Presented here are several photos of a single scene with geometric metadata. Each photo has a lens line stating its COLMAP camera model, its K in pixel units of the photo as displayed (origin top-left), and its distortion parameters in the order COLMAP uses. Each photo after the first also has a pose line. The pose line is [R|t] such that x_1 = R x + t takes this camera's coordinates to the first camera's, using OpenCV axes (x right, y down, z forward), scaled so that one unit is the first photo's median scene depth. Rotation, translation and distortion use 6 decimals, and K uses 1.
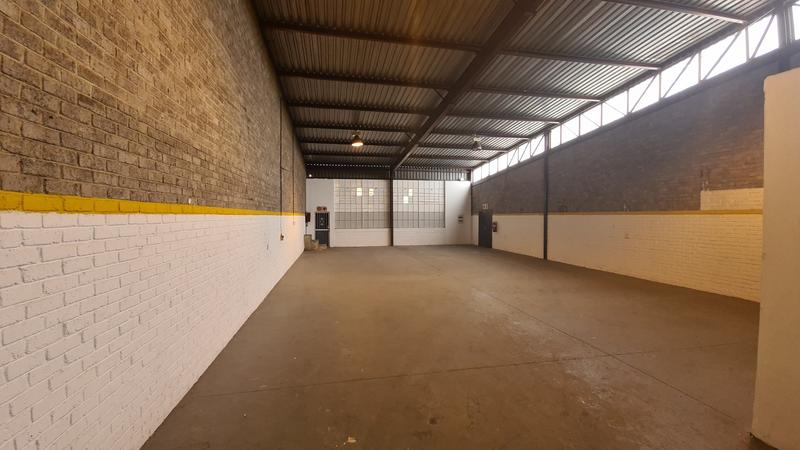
lens RADIAL K [[323.0, 0, 395.8], [0, 323.0, 222.8], [0, 0, 1]] dist [0.013542, -0.009630]
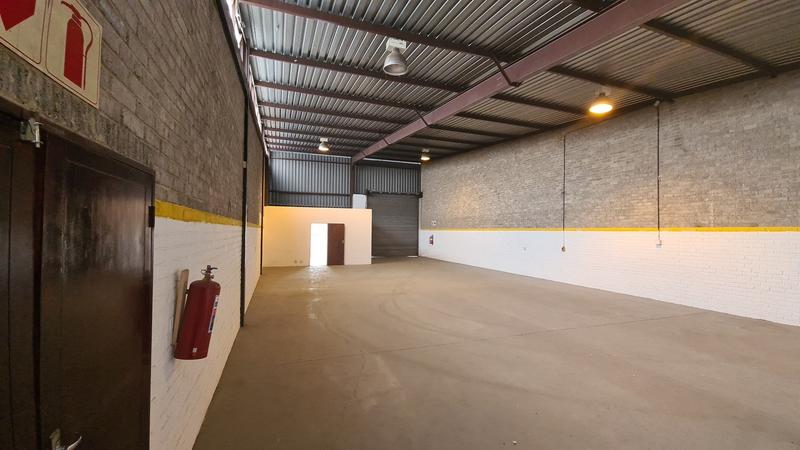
lens RADIAL K [[323.0, 0, 395.8], [0, 323.0, 222.8], [0, 0, 1]] dist [0.013542, -0.009630]
pose [[-0.987218, -0.012147, -0.158910, 0.408267], [-0.011729, 0.999925, -0.003567, -0.036522], [0.158941, -0.001658, -0.987287, 1.845683]]
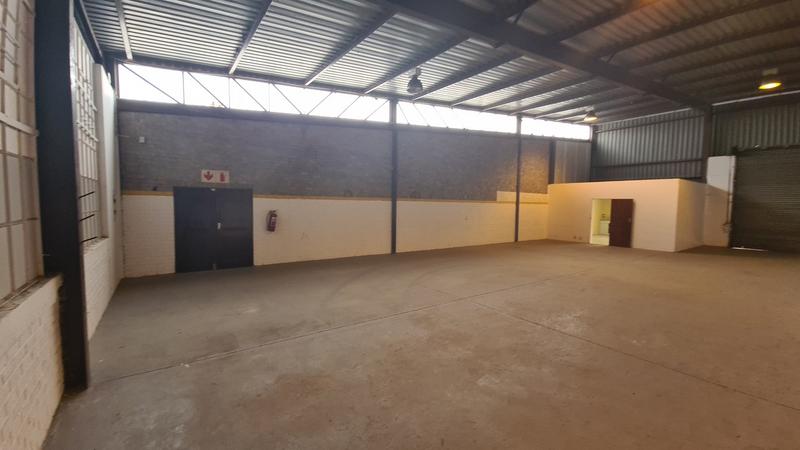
lens RADIAL K [[323.0, 0, 395.8], [0, 323.0, 222.8], [0, 0, 1]] dist [0.013542, -0.009630]
pose [[-0.417155, -0.059360, 0.906895, -0.382149], [0.003359, 0.997757, 0.066852, -0.029266], [-0.908829, 0.030934, -0.416020, 1.686969]]
